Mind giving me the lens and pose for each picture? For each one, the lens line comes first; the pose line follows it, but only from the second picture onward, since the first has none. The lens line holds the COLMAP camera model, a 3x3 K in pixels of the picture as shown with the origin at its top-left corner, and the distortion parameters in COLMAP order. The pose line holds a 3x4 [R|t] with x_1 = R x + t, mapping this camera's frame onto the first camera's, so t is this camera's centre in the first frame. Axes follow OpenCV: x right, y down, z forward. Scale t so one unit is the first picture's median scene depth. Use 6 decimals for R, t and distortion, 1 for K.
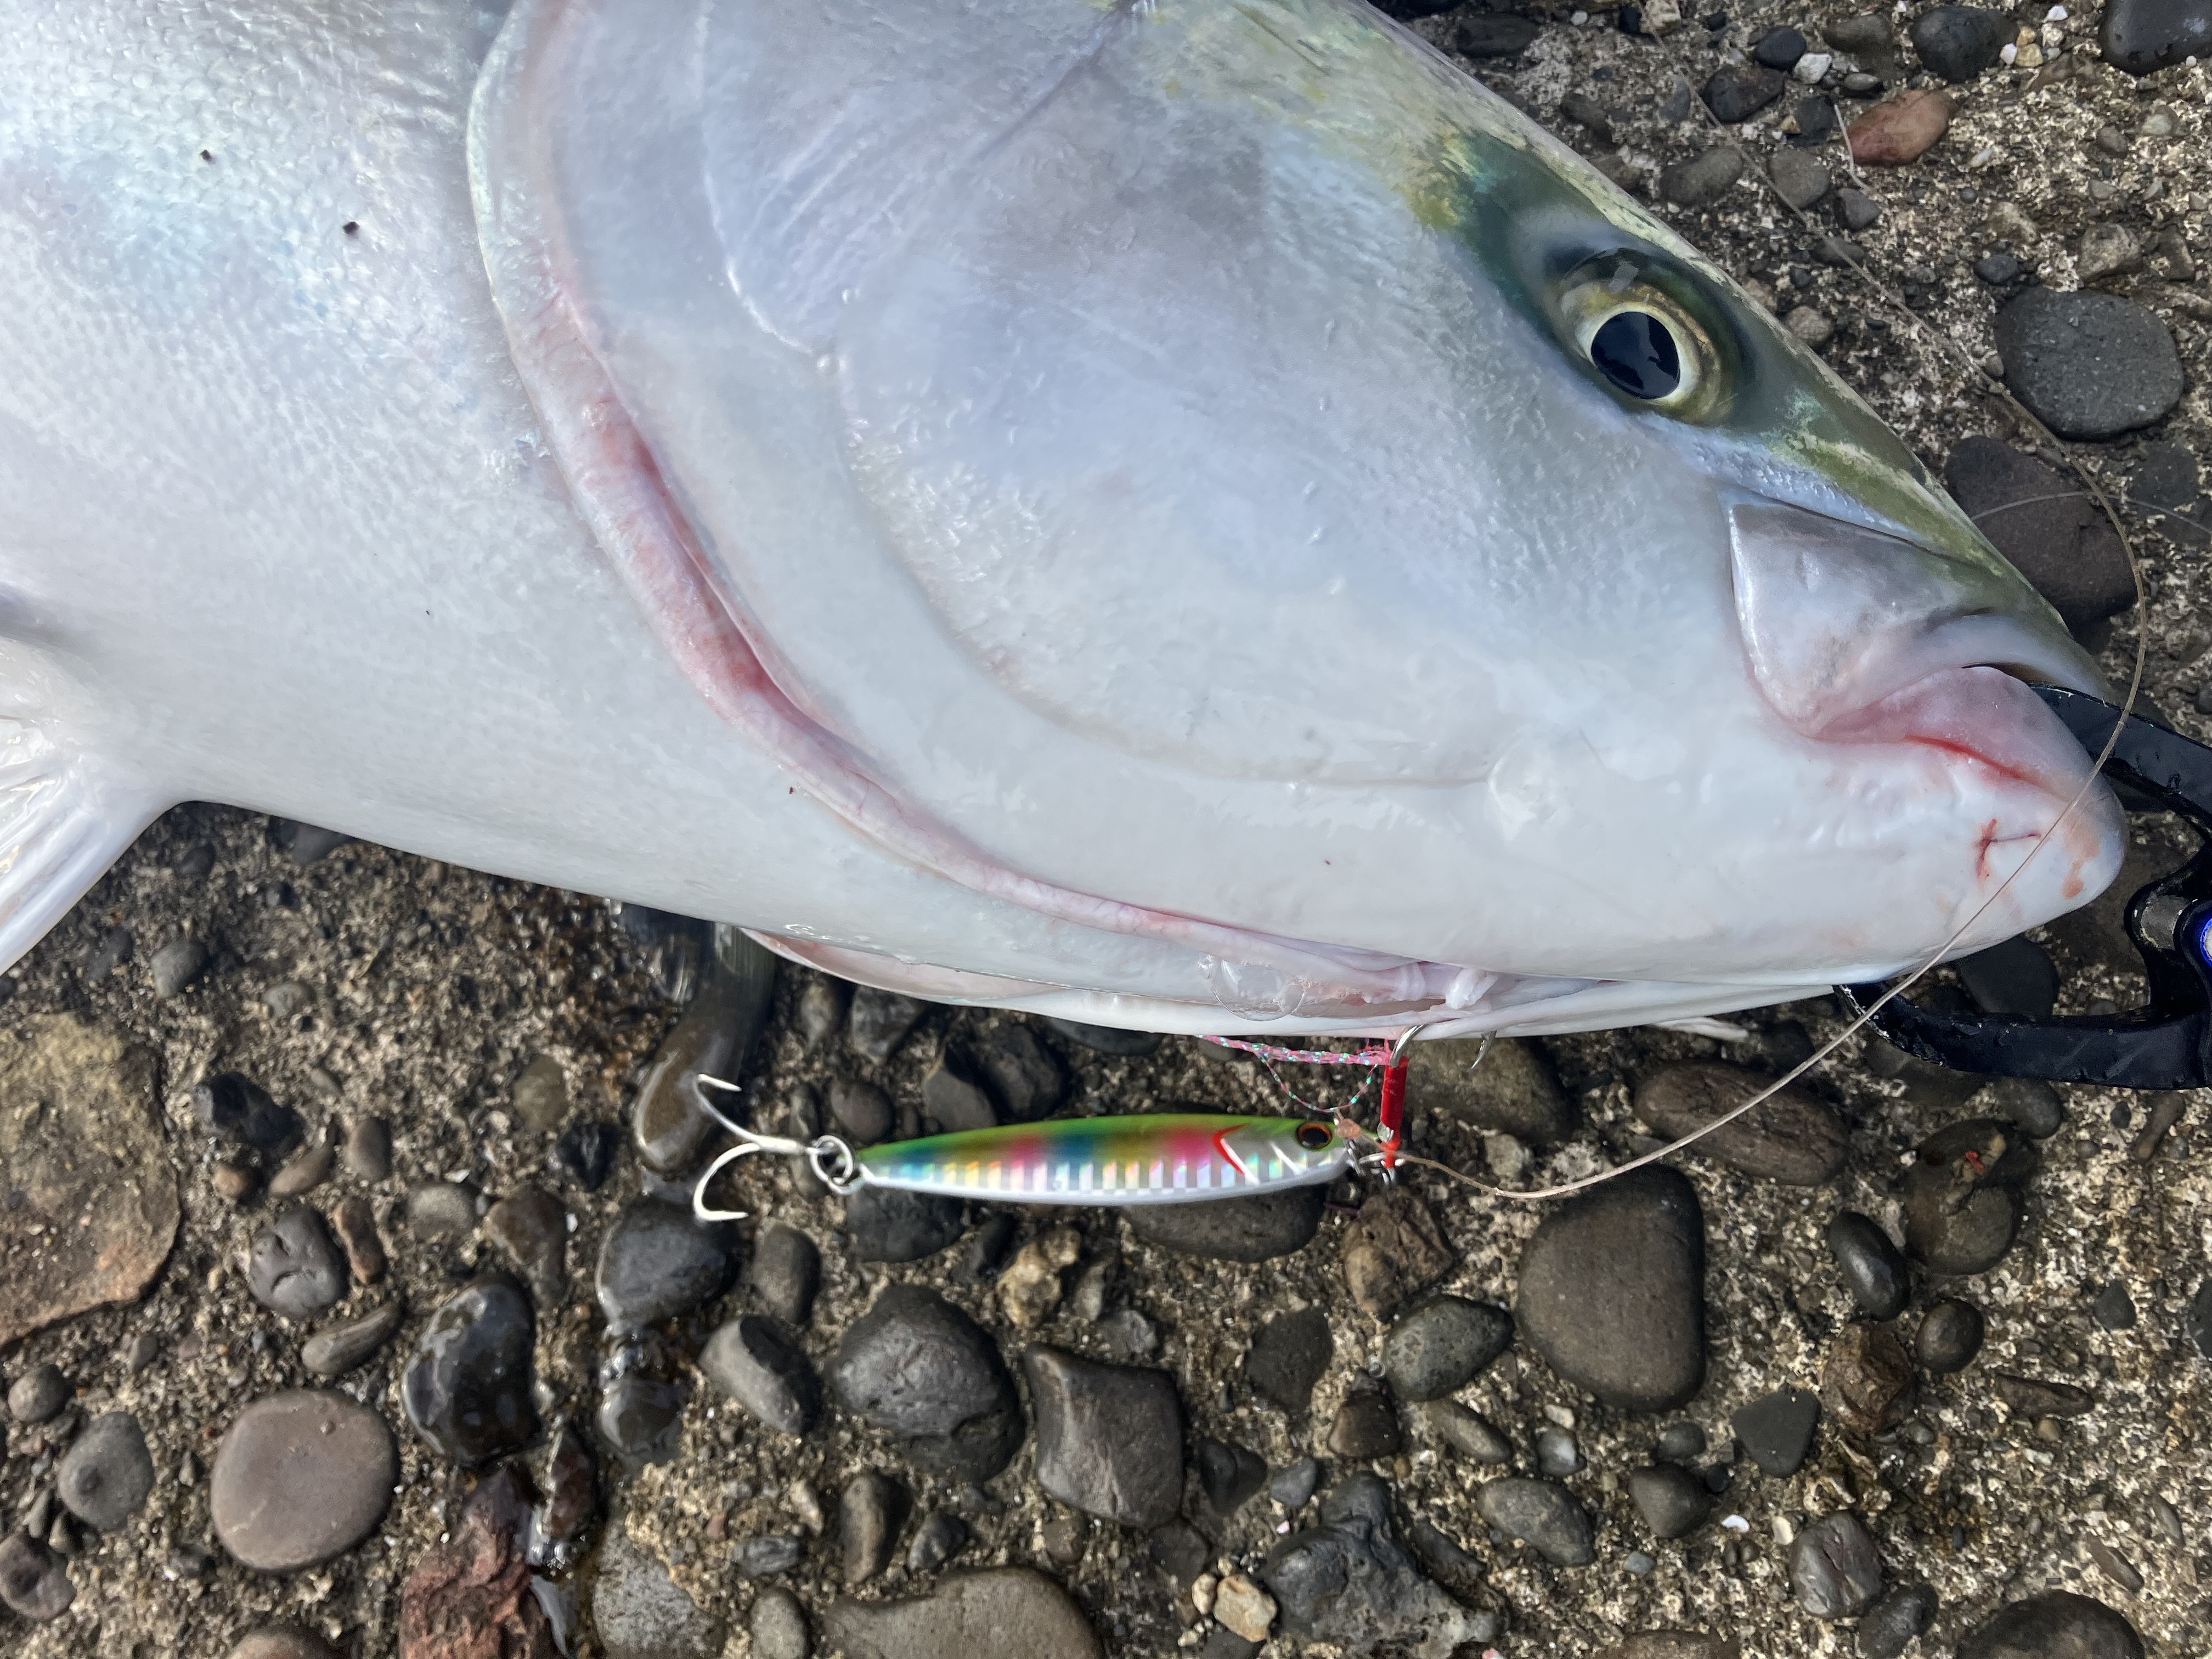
lens RADIAL K [[1855.9, 0, 1105.6], [0, 1855.9, 828.9], [0, 0, 1]] dist [-0.004231, 0.016926]
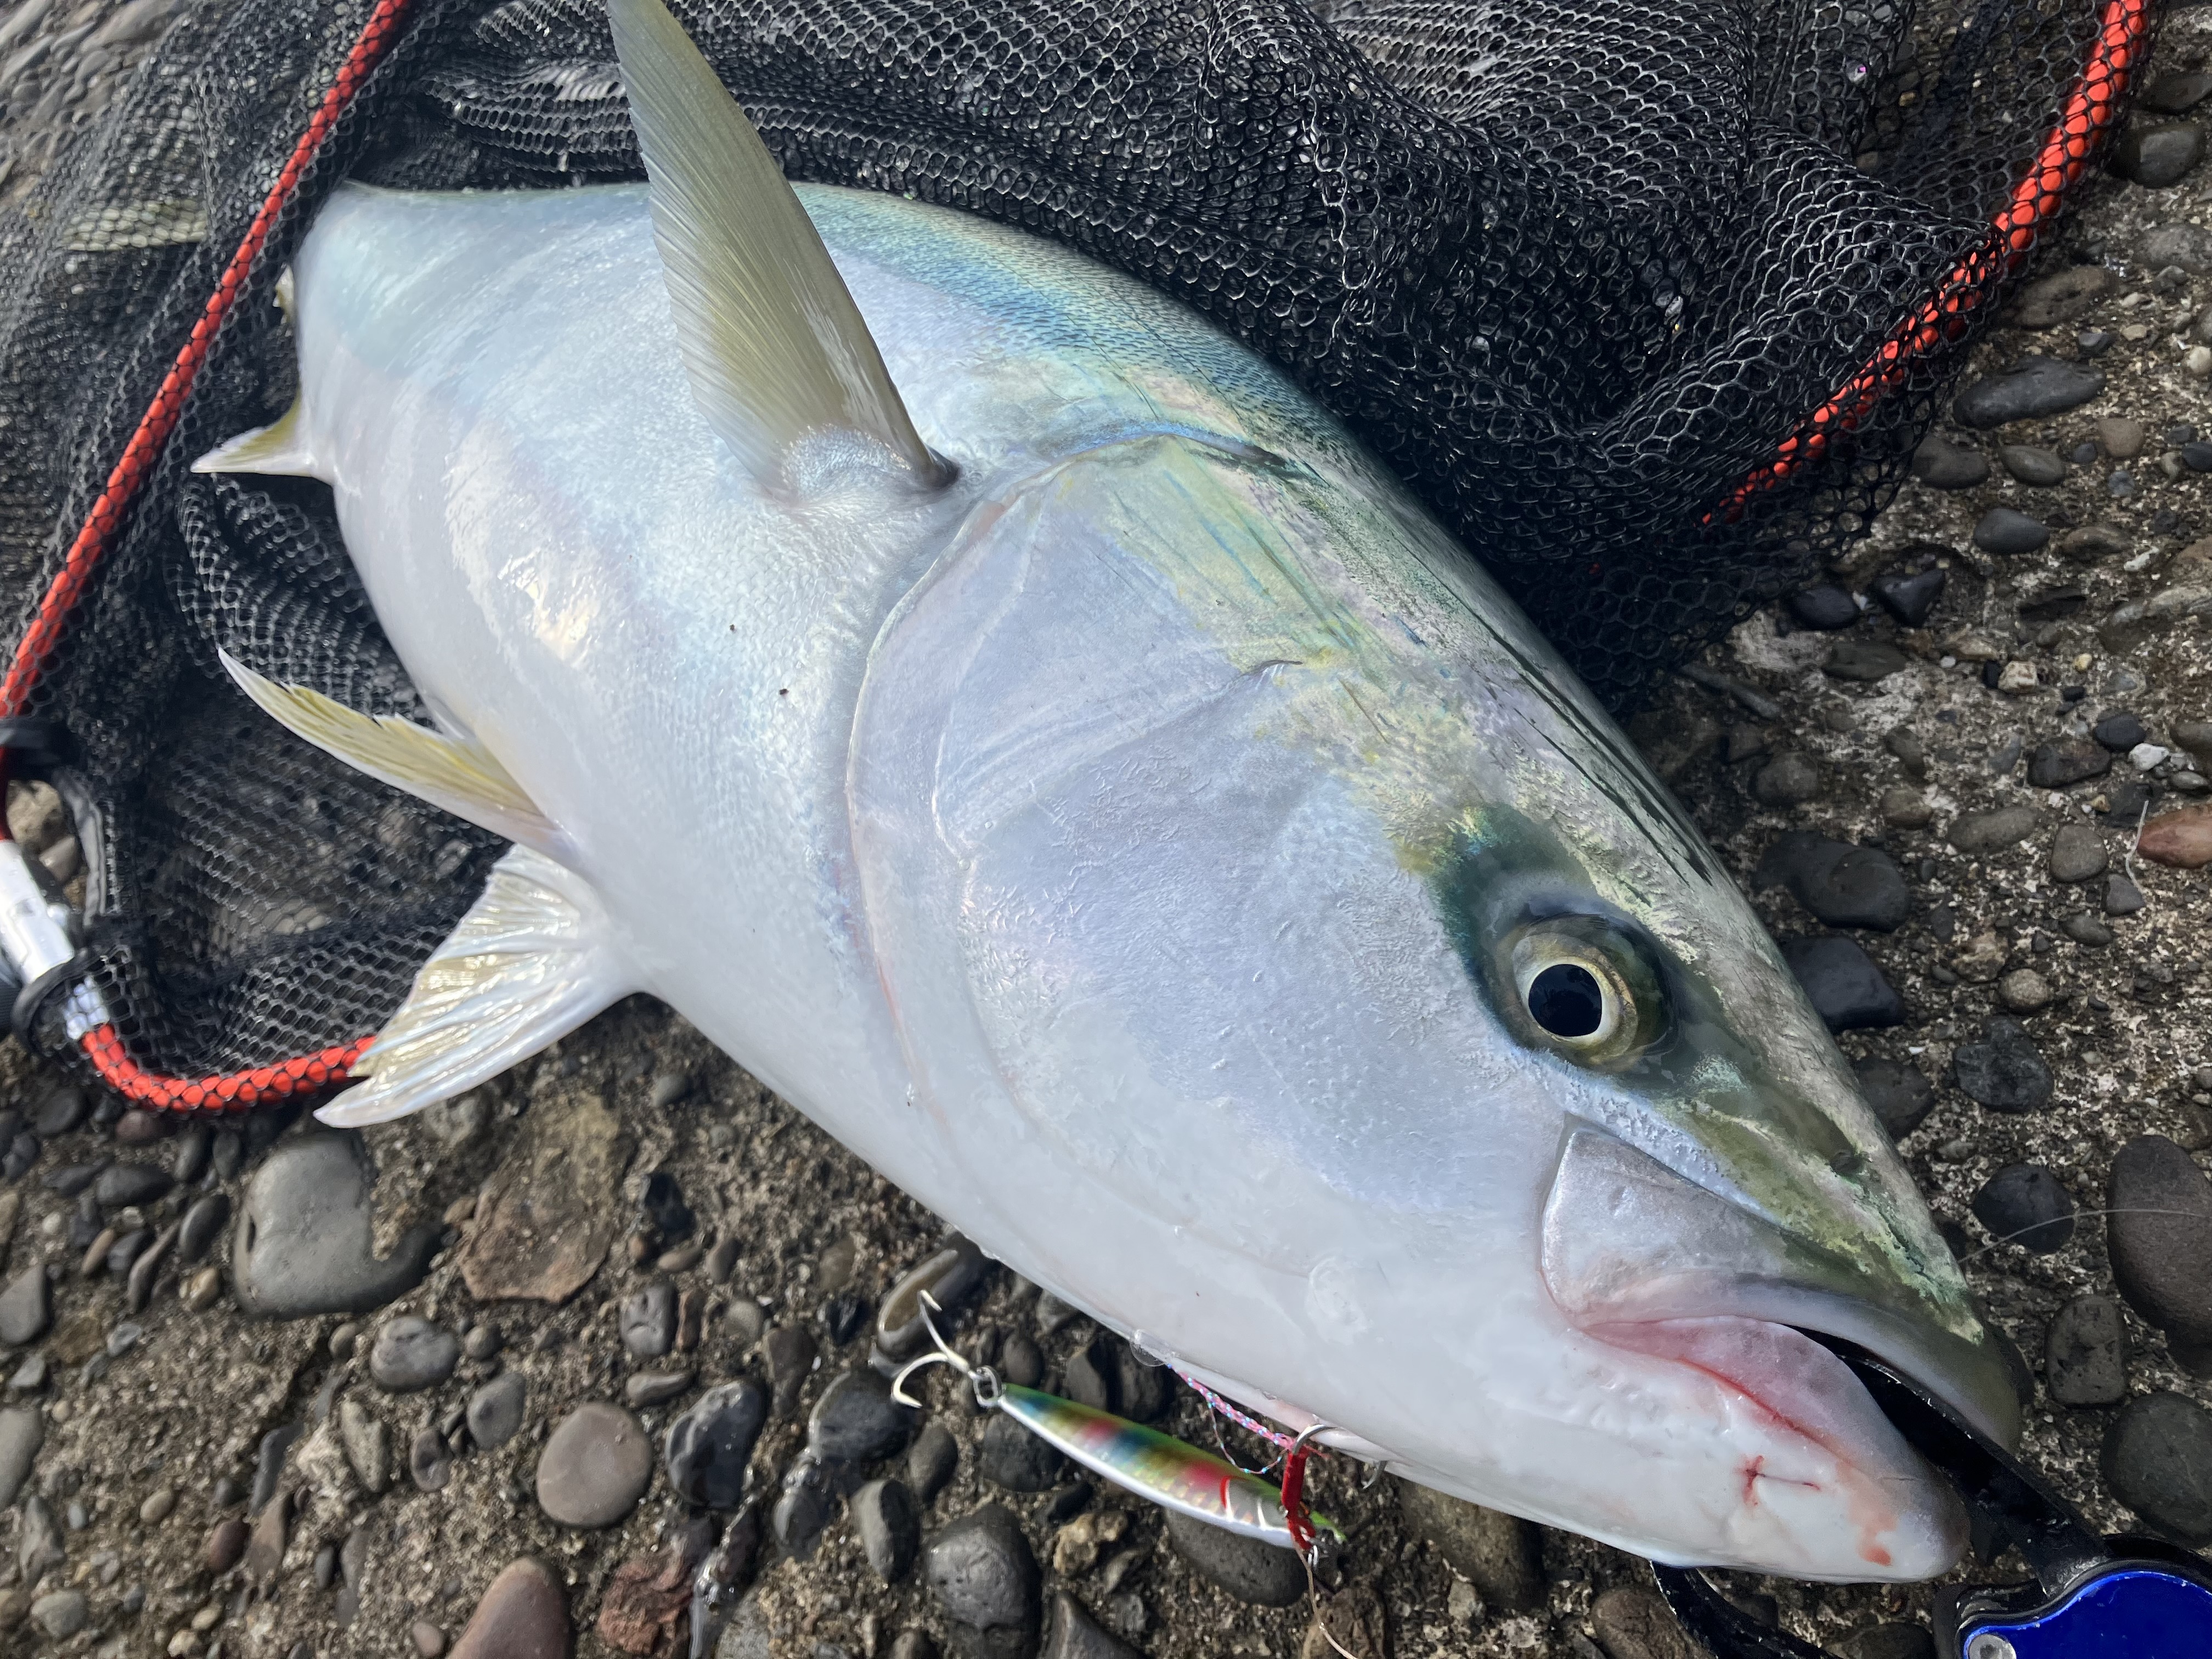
lens RADIAL K [[1855.9, 0, 1112.0], [0, 1855.9, 836.5], [0, 0, 1]] dist [-0.004231, 0.016926]
pose [[0.874473, 0.252765, -0.414013, 0.365607], [-0.308550, 0.948428, -0.072676, -0.120687], [0.374291, 0.191297, 0.907365, -0.219803]]
